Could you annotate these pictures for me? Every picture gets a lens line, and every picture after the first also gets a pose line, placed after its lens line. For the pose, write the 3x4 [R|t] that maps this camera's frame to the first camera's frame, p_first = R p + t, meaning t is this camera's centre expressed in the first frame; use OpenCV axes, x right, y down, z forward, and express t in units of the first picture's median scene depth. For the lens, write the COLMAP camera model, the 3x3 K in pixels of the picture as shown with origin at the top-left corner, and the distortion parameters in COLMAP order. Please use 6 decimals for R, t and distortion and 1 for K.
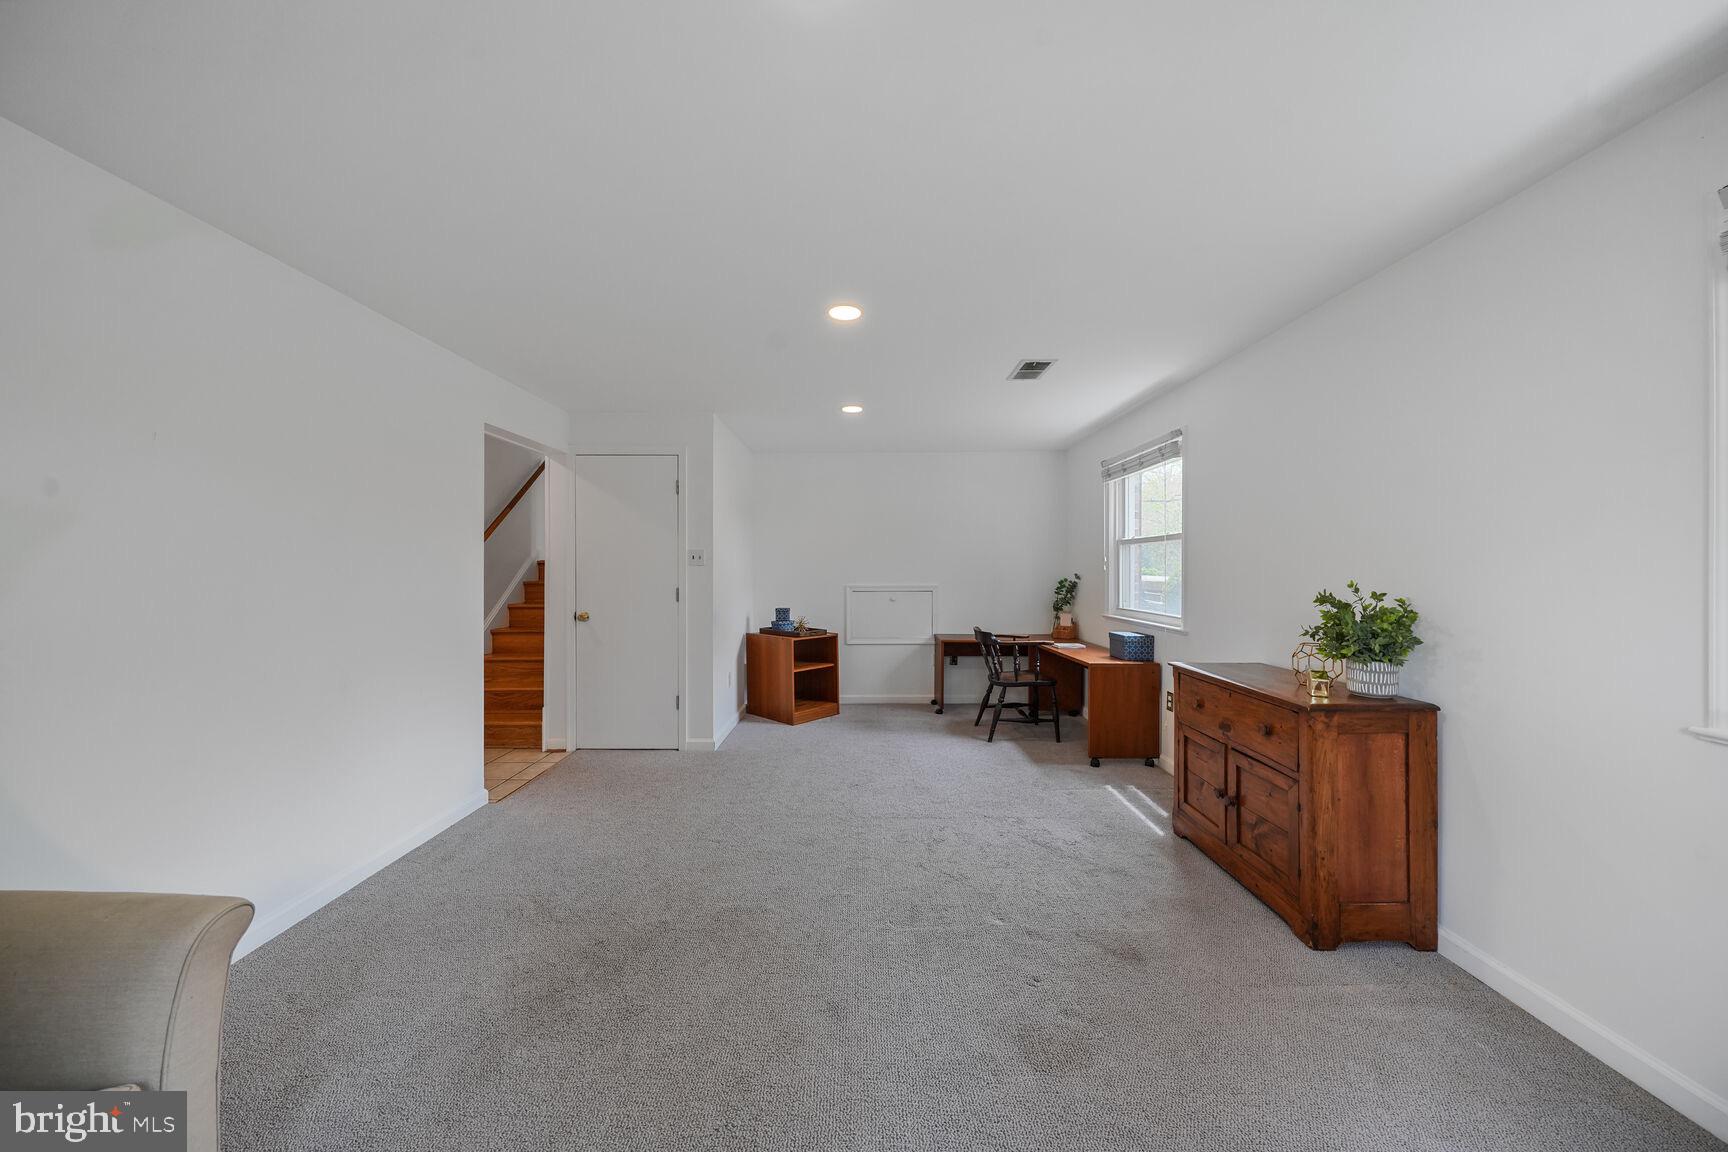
lens RADIAL K [[585.8, 0, 863.2], [0, 585.8, 570.7], [0, 0, 1]] dist [-0.006626, 0.001350]
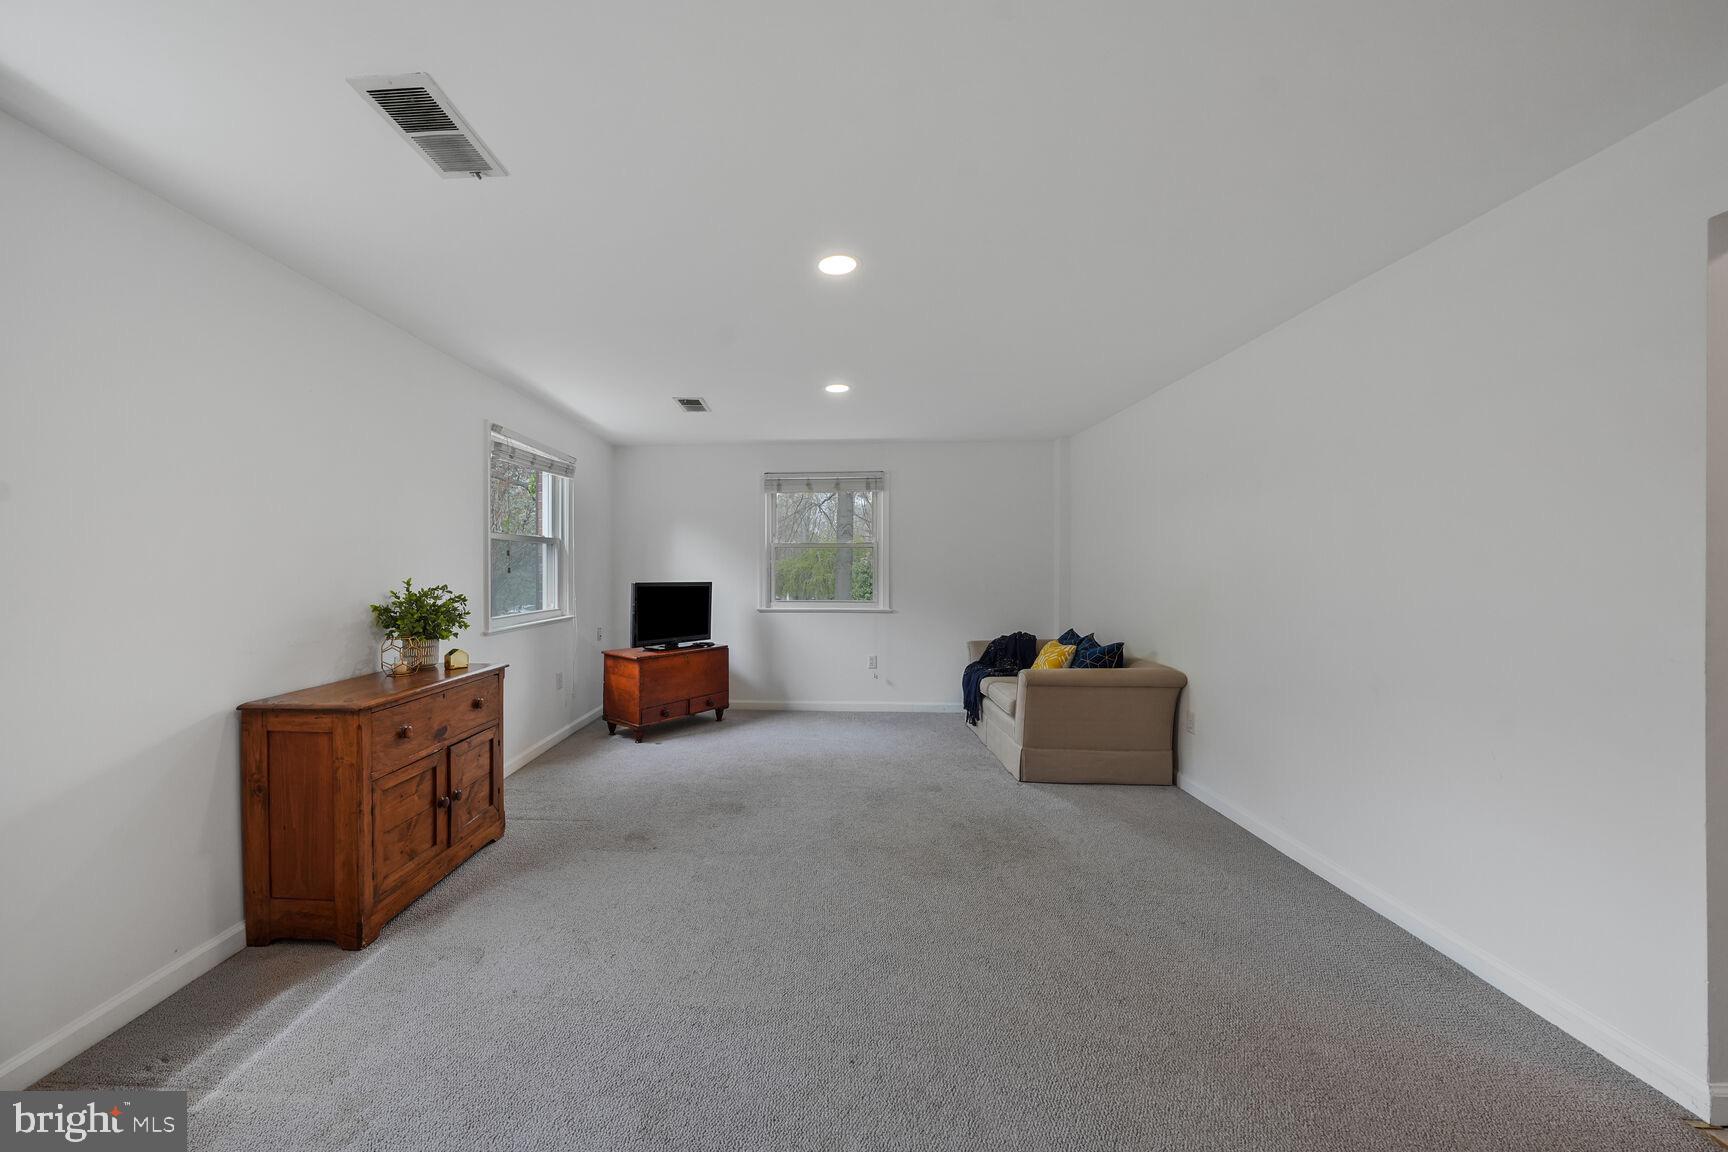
lens RADIAL K [[585.8, 0, 865.9], [0, 585.8, 573.0], [0, 0, 1]] dist [-0.006626, 0.001350]
pose [[-0.997867, -0.009511, -0.064580, -0.011876], [-0.010001, 0.999924, 0.007271, -0.007330], [0.064506, 0.007901, -0.997886, 2.099442]]
